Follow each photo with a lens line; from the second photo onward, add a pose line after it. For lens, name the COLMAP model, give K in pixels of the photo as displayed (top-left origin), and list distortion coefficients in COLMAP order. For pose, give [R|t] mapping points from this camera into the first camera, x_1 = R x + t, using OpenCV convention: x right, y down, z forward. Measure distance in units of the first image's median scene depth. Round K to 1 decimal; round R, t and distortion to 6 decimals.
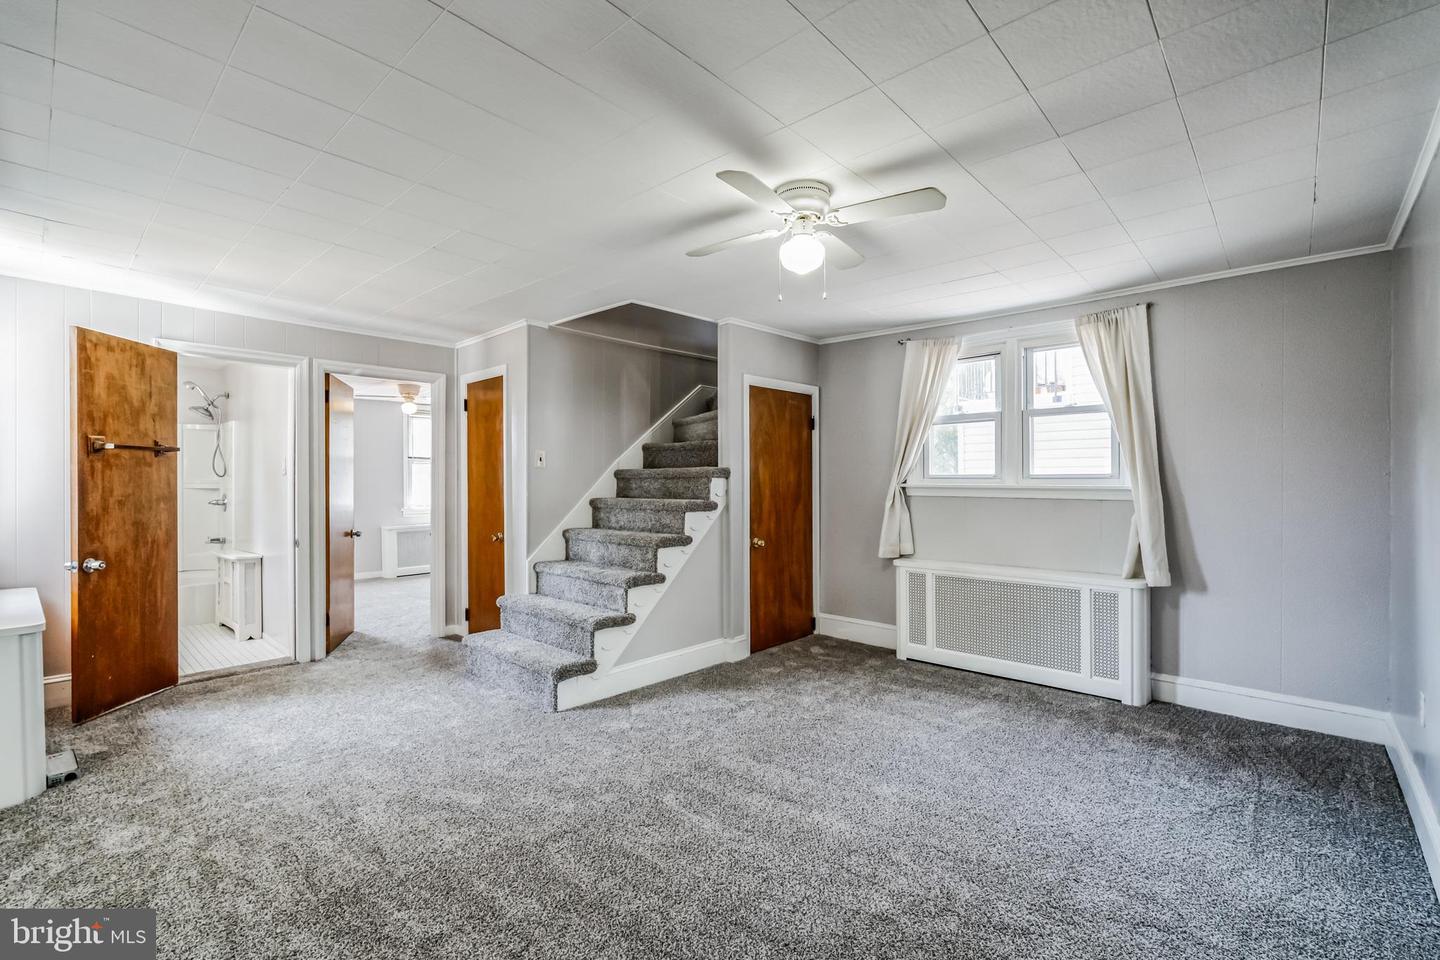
lens RADIAL K [[644.8, 0, 720.0], [0, 644.8, 480.0], [0, 0, 1]] dist [0.000547, 0.000024]
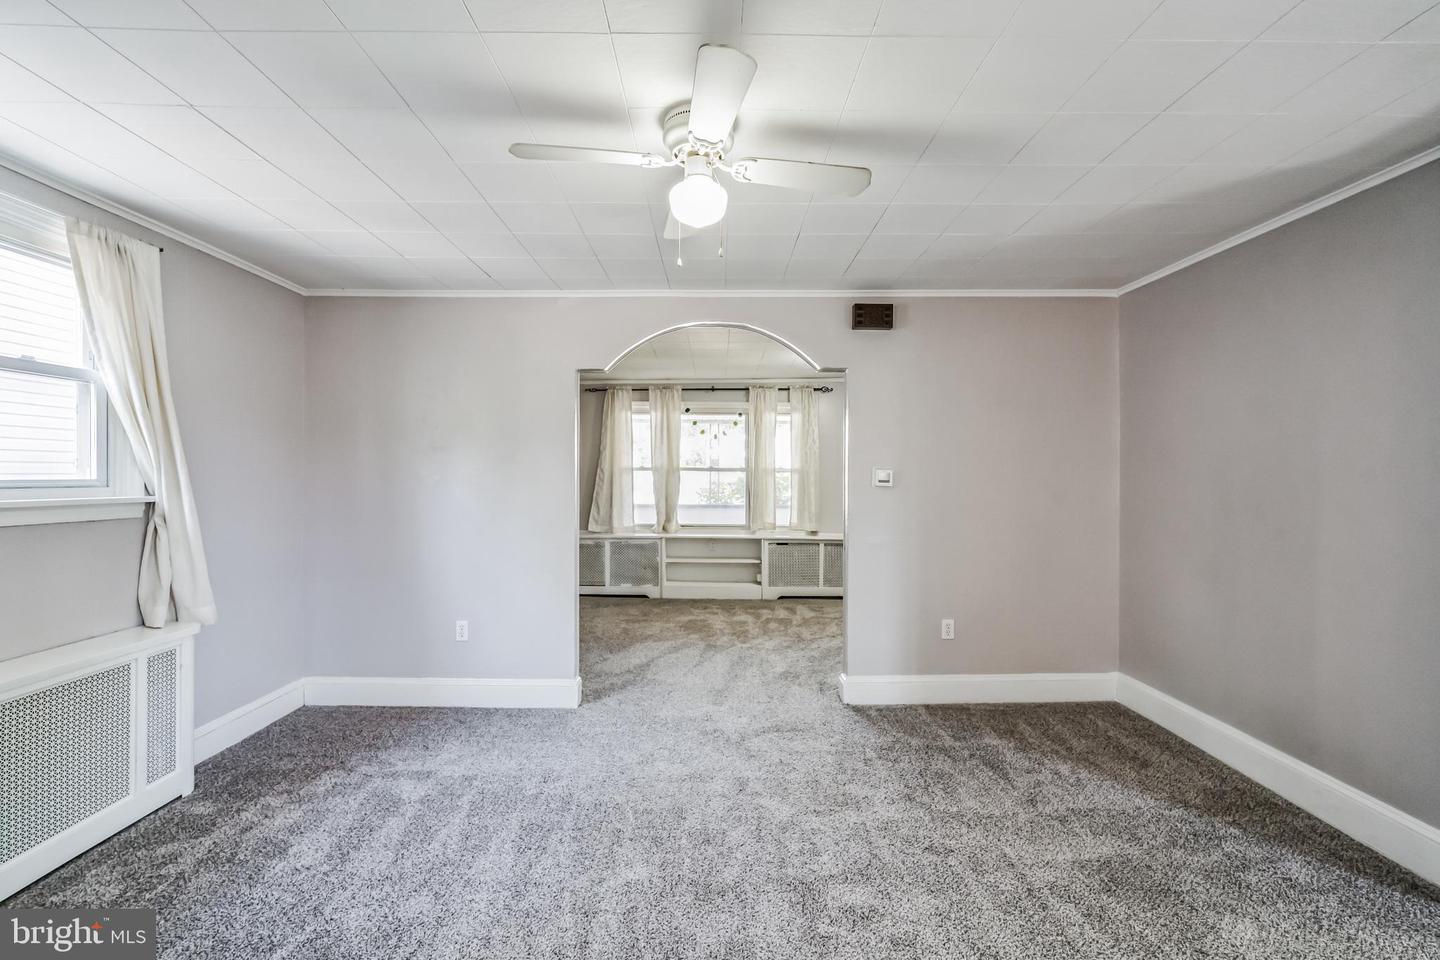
lens RADIAL K [[644.8, 0, 720.0], [0, 644.8, 480.0], [0, 0, 1]] dist [0.000547, 0.000024]
pose [[-0.673775, -0.000956, 0.738936, -0.312172], [0.001518, 0.999995, 0.002679, -0.011597], [-0.738935, 0.002926, -0.673770, 1.013779]]
